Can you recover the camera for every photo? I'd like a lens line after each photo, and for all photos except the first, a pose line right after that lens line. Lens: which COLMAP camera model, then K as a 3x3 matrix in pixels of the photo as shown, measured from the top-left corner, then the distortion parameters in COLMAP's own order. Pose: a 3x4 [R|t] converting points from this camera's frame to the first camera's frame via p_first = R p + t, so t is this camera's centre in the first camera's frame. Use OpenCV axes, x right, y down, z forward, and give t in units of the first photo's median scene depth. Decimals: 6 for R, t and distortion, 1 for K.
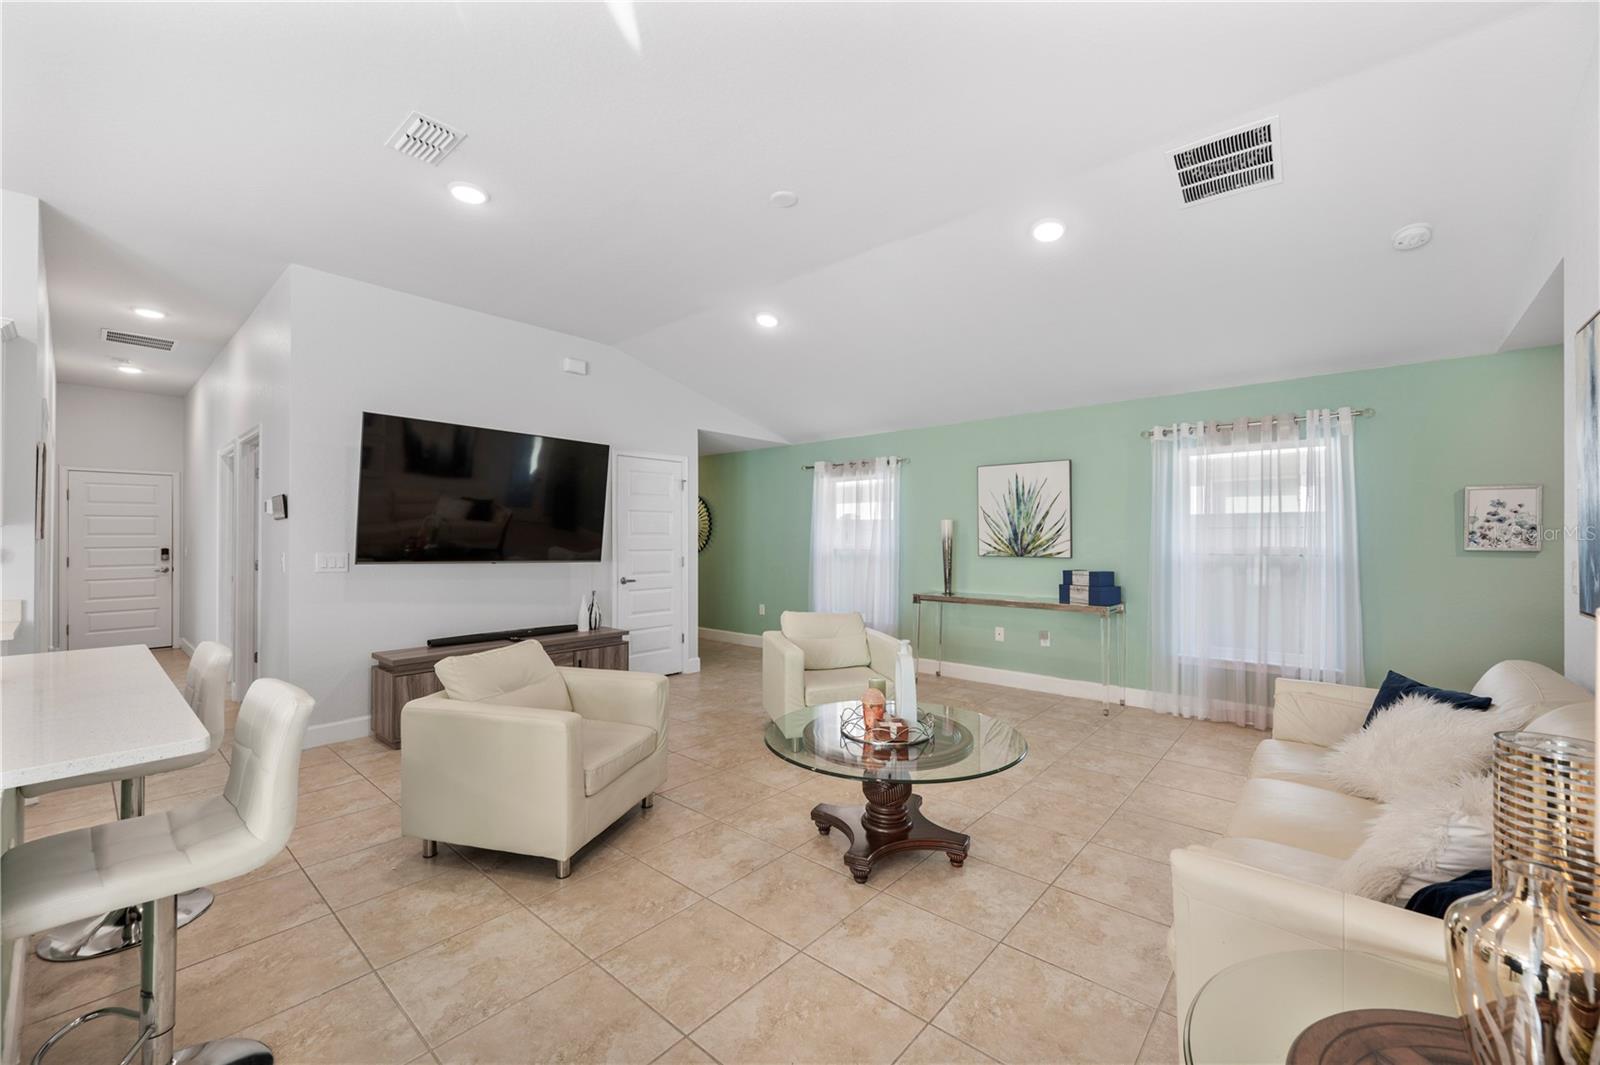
lens RADIAL K [[637.9, 0, 801.1], [0, 637.9, 536.1], [0, 0, 1]] dist [-0.001669, -0.000395]
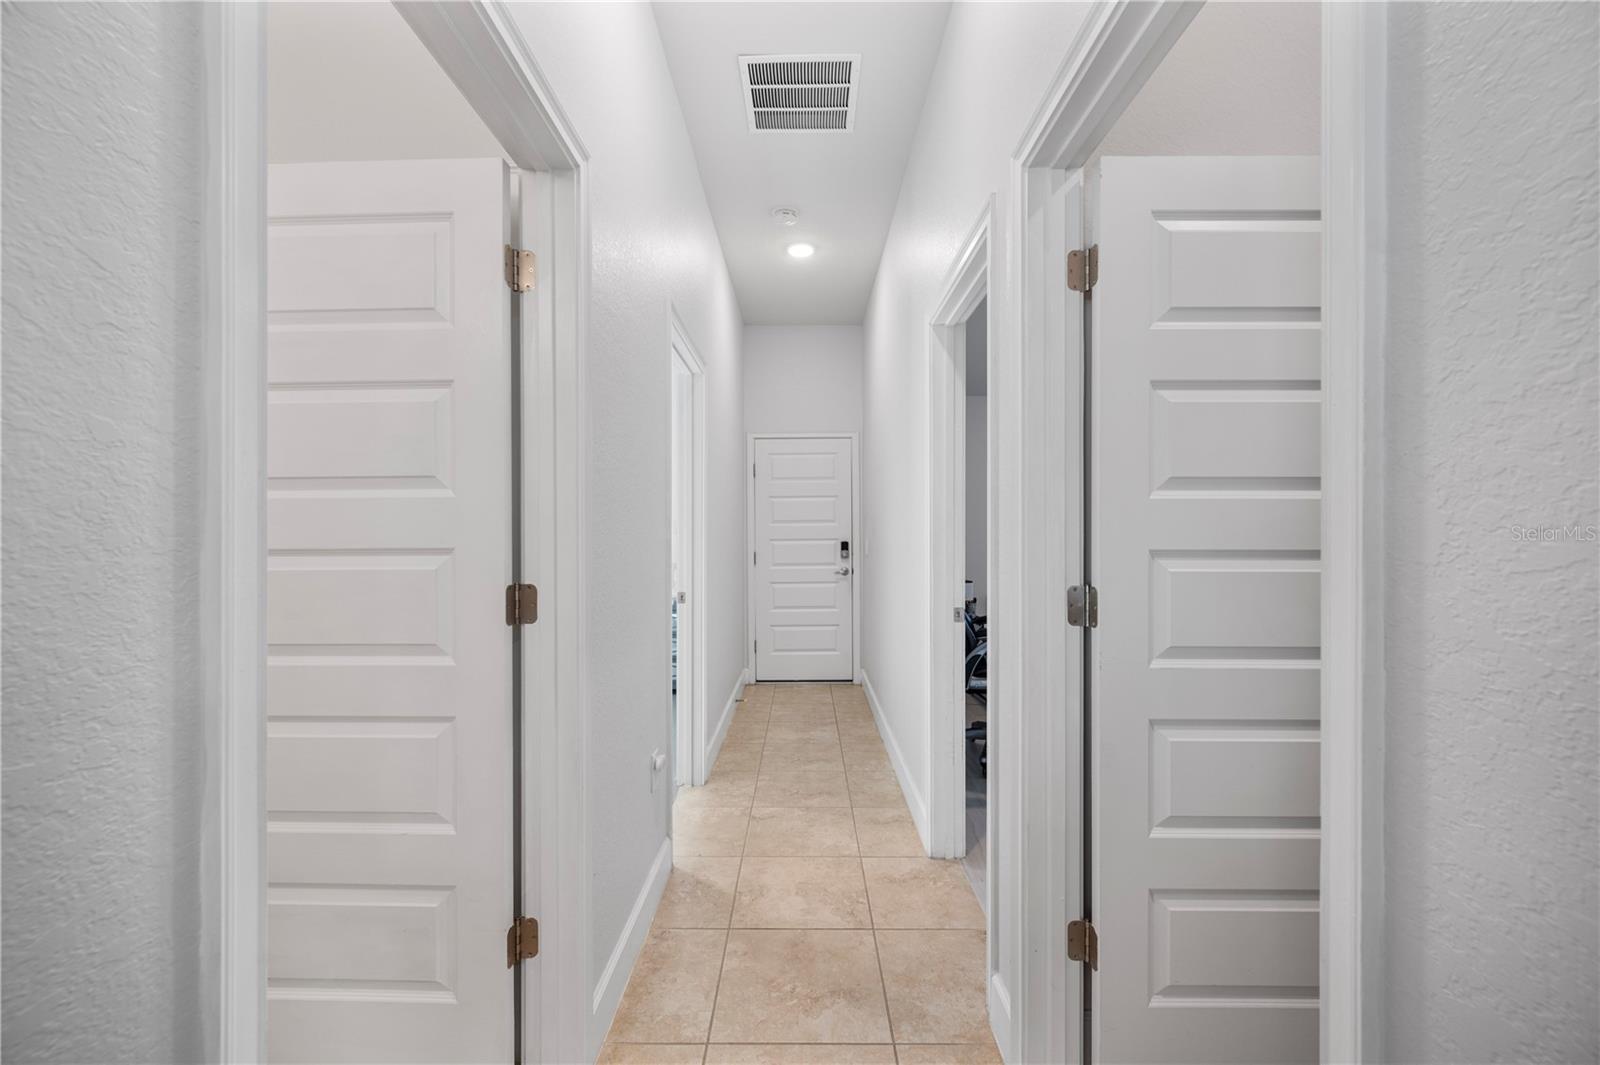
lens RADIAL K [[637.9, 0, 798.0], [0, 637.9, 531.3], [0, 0, 1]] dist [-0.001669, -0.000395]
pose [[0.645300, 0.001497, -0.763928, -0.492302], [0.003734, 0.999980, 0.005113, 0.004329], [0.763920, -0.006152, 0.645282, 0.504238]]
